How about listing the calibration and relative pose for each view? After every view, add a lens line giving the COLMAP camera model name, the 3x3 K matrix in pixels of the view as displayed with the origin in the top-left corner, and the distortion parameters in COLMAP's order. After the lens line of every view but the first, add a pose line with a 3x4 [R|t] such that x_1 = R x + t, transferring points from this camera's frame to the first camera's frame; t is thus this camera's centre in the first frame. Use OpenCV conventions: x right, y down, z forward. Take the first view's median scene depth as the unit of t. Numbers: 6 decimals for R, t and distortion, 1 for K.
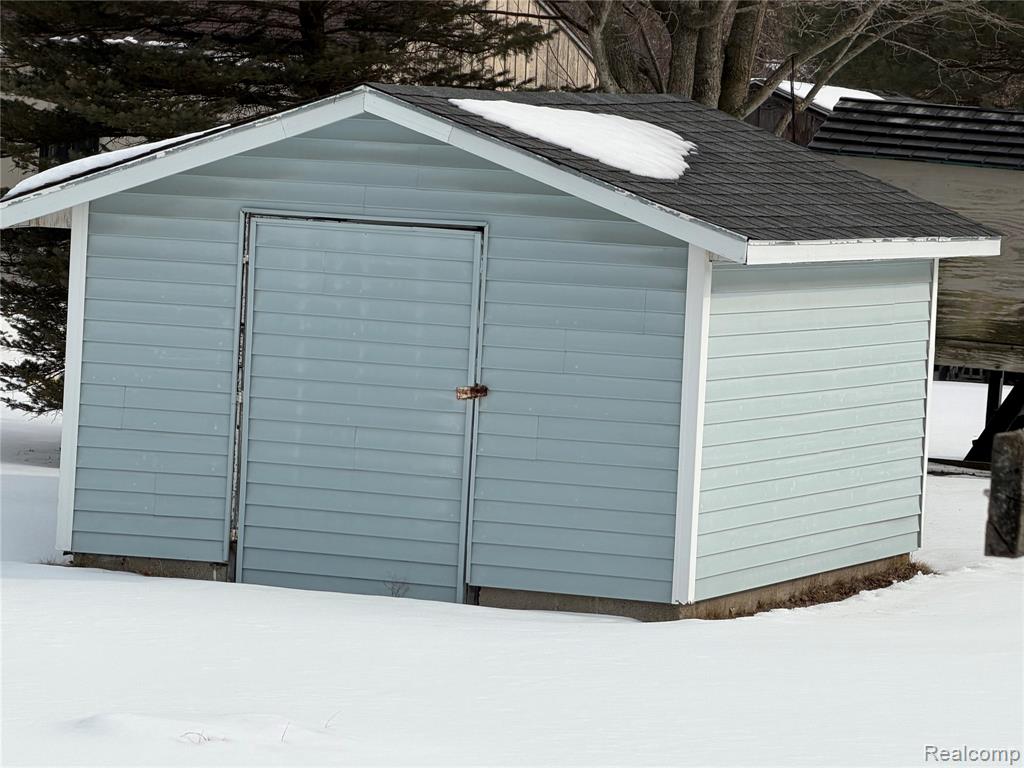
lens RADIAL K [[4714.6, 0, 511.9], [0, 4714.6, 383.9], [0, 0, 1]] dist [0.041418, 0.000000]
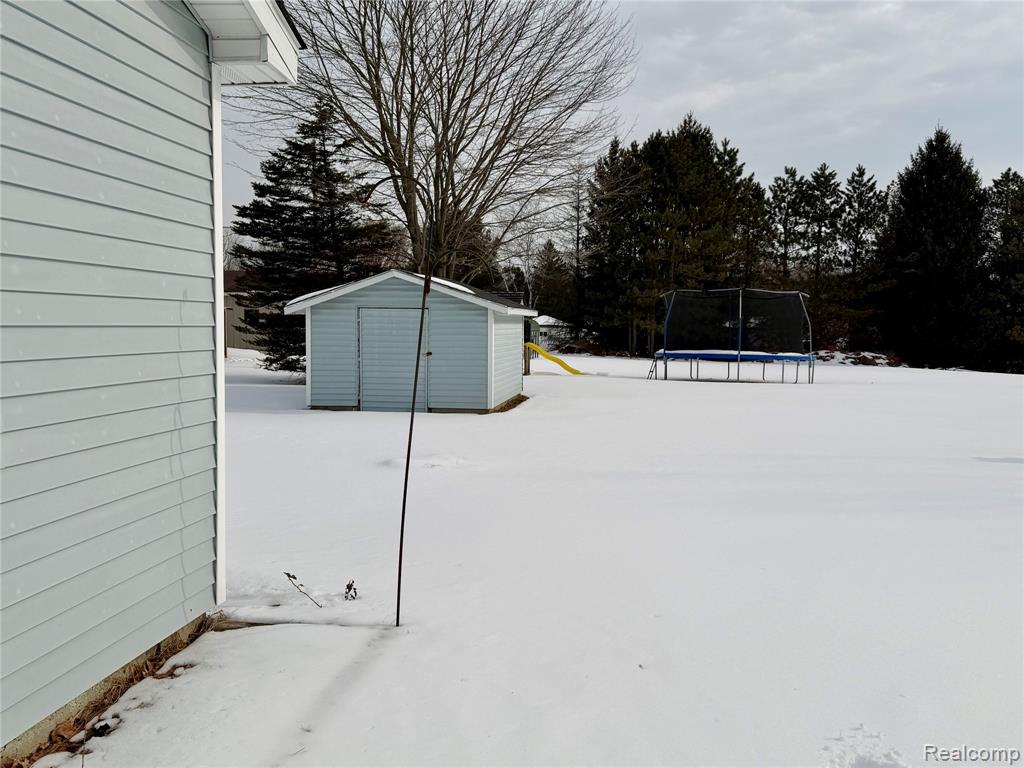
lens RADIAL K [[893.8, 0, 513.8], [0, 893.8, 385.0], [0, 0, 1]] dist [0.002319, -0.000168]
pose [[0.968608, -0.060227, 0.241187, -0.108795], [0.053367, 0.997966, 0.034879, 0.004944], [-0.242797, -0.020913, 0.969852, 0.318450]]
